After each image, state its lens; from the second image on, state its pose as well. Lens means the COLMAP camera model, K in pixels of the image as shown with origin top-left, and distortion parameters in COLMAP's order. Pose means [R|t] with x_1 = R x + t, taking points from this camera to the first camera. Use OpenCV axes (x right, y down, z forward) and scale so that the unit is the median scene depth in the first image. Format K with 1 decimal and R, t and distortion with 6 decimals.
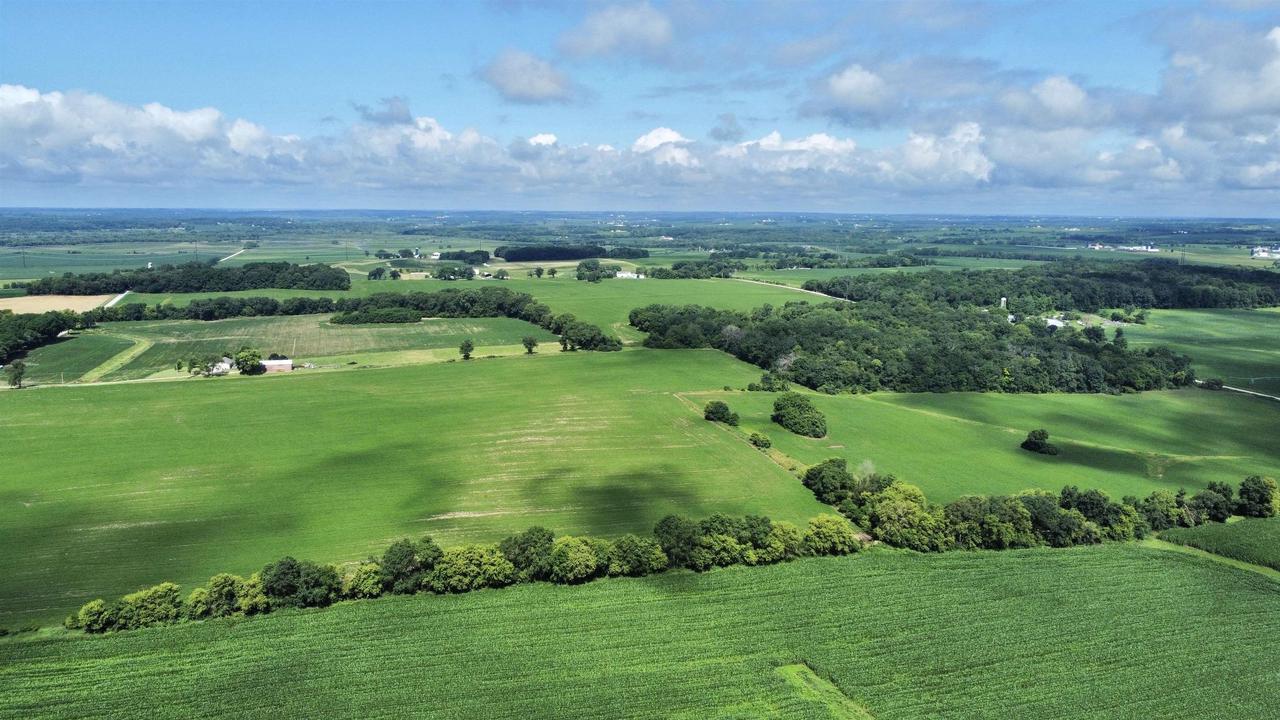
lens RADIAL K [[920.4, 0, 640.0], [0, 920.4, 360.0], [0, 0, 1]] dist [-0.011499, -0.004841]
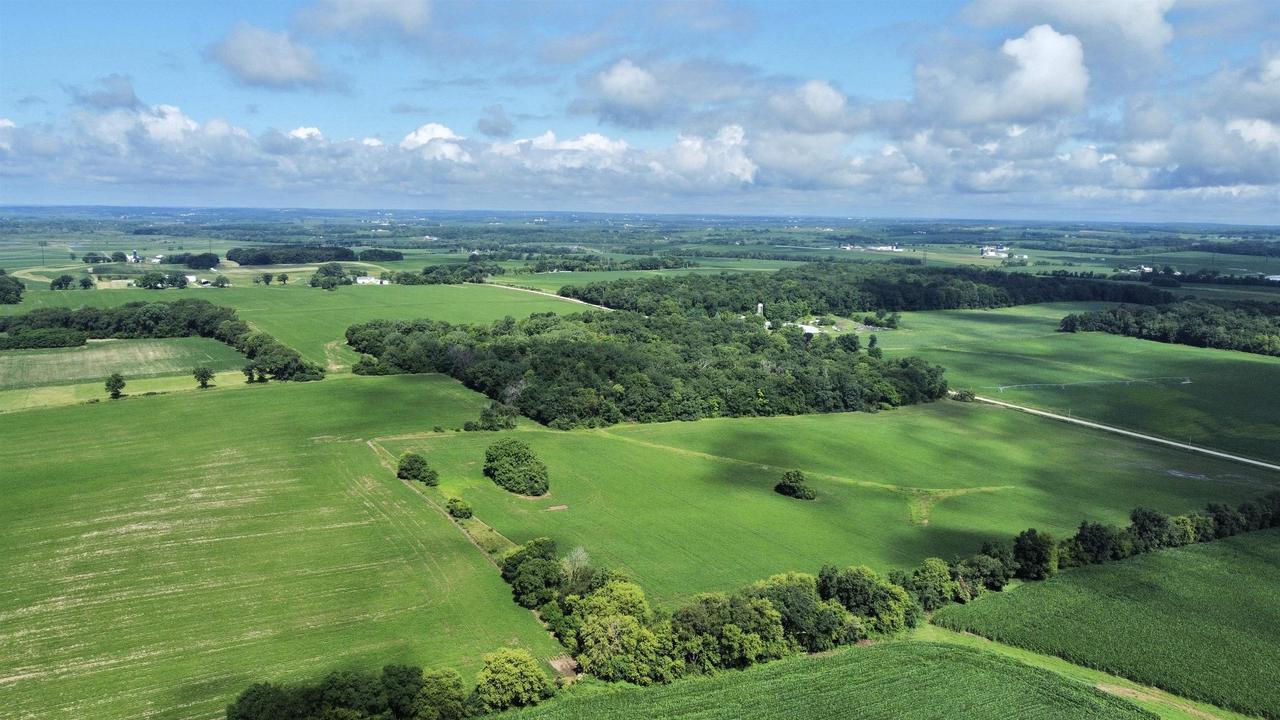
lens RADIAL K [[920.4, 0, 640.0], [0, 920.4, 360.0], [0, 0, 1]] dist [-0.011499, -0.004841]
pose [[0.971725, -0.030606, 0.234122, 0.046367], [0.030311, 0.999529, 0.004859, -0.017032], [-0.234160, 0.002375, 0.972195, 0.094763]]
